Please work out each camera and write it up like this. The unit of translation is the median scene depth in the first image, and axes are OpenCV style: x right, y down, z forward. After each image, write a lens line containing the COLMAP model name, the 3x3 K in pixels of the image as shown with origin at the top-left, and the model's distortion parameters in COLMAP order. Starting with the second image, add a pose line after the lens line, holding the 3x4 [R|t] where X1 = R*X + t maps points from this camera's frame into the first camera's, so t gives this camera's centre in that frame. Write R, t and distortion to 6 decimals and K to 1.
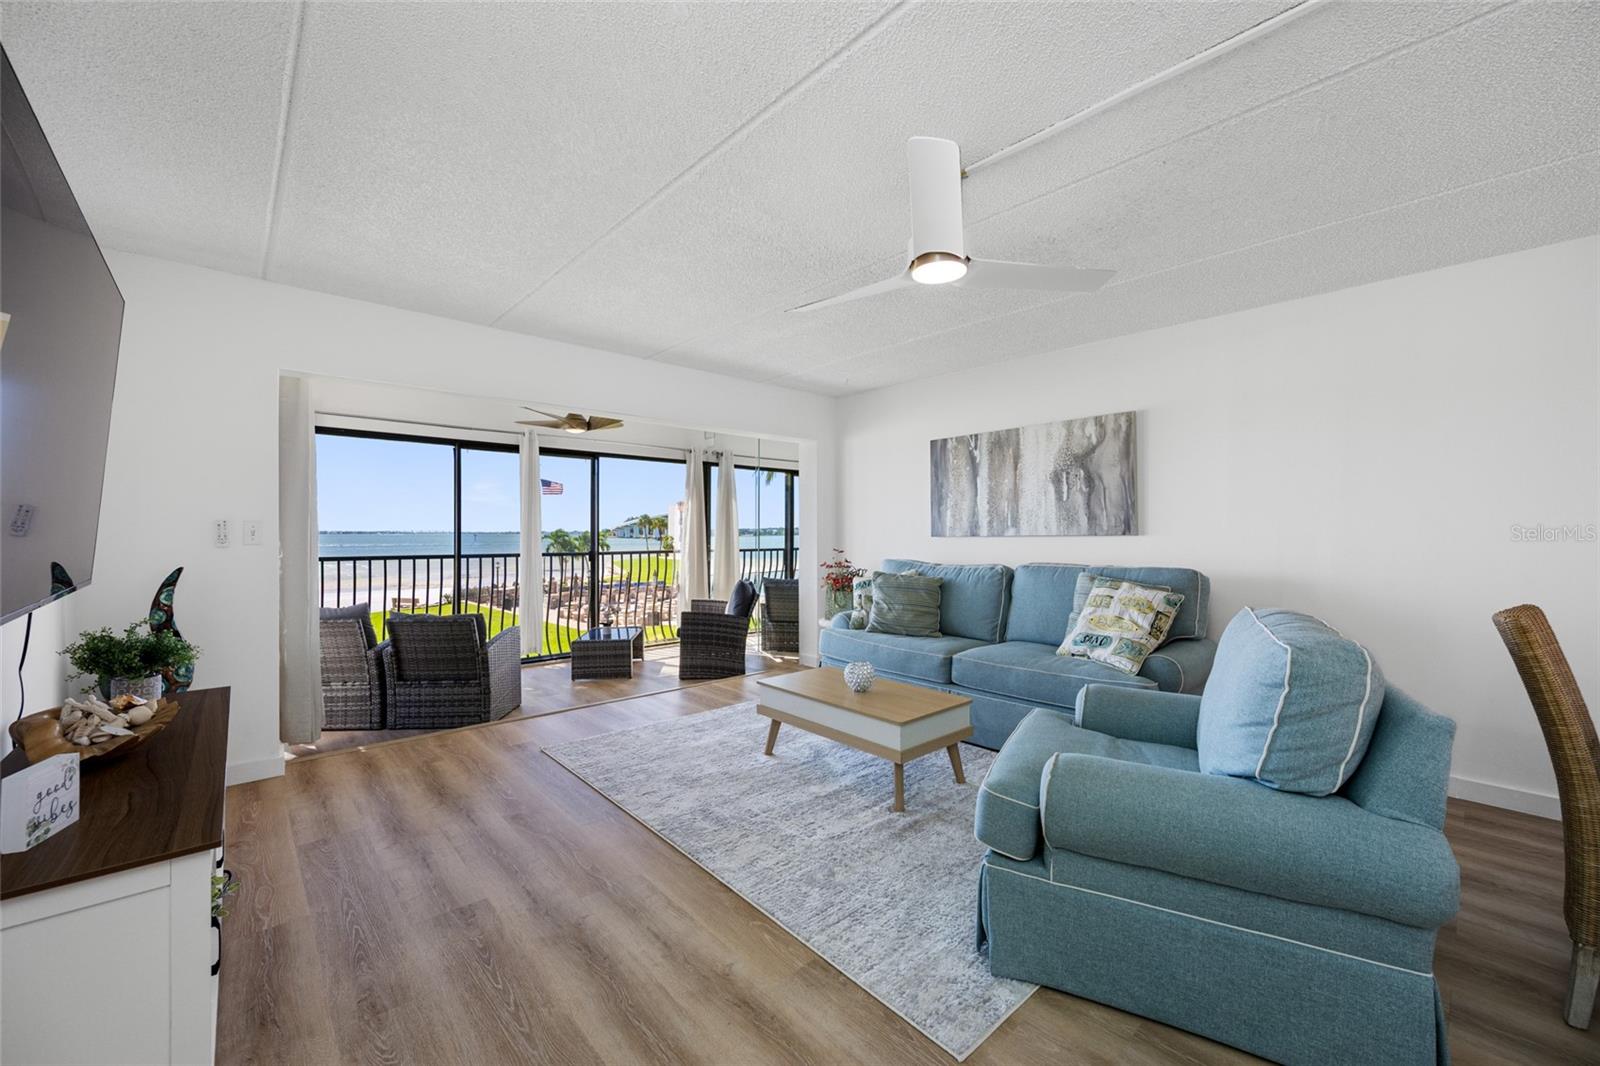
lens RADIAL K [[636.1, 0, 797.3], [0, 636.1, 534.0], [0, 0, 1]] dist [-0.000625, -0.000238]
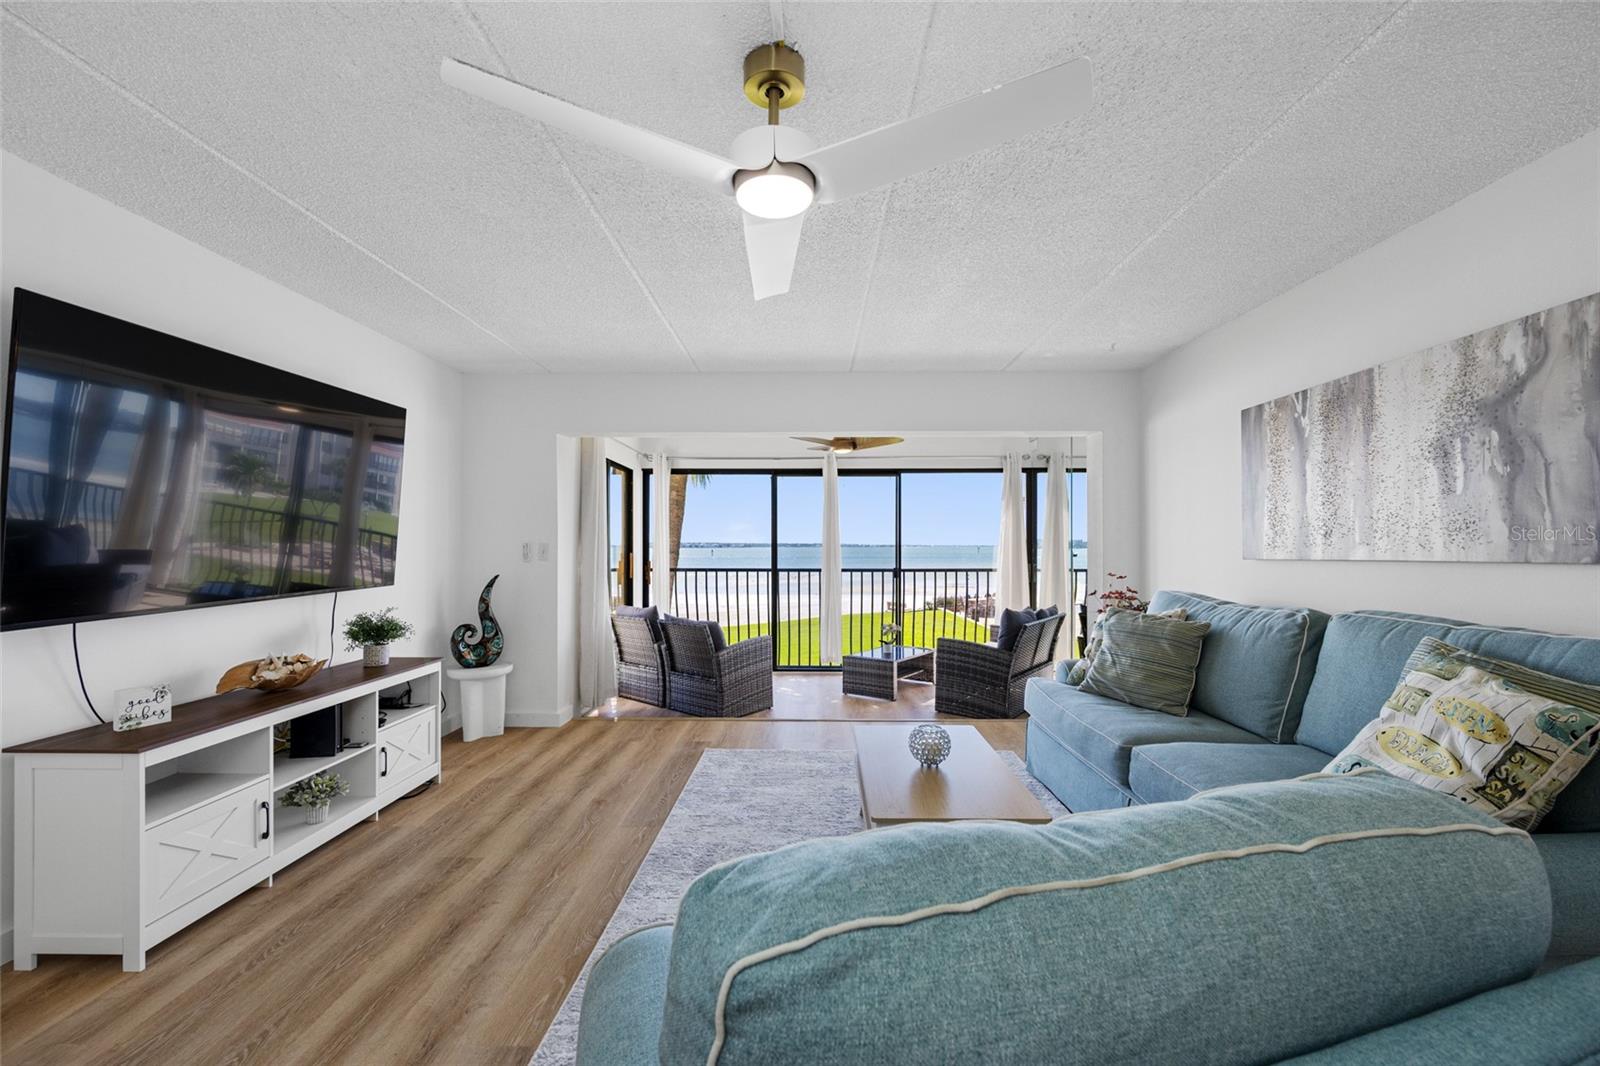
lens RADIAL K [[633.3, 0, 797.0], [0, 633.3, 545.6], [0, 0, 1]] dist [0.000650, -0.000103]
pose [[0.728719, -0.000968, -0.684812, 0.381639], [-0.000703, 0.999997, -0.002162, -0.009172], [0.684812, 0.002057, 0.728717, 0.261473]]
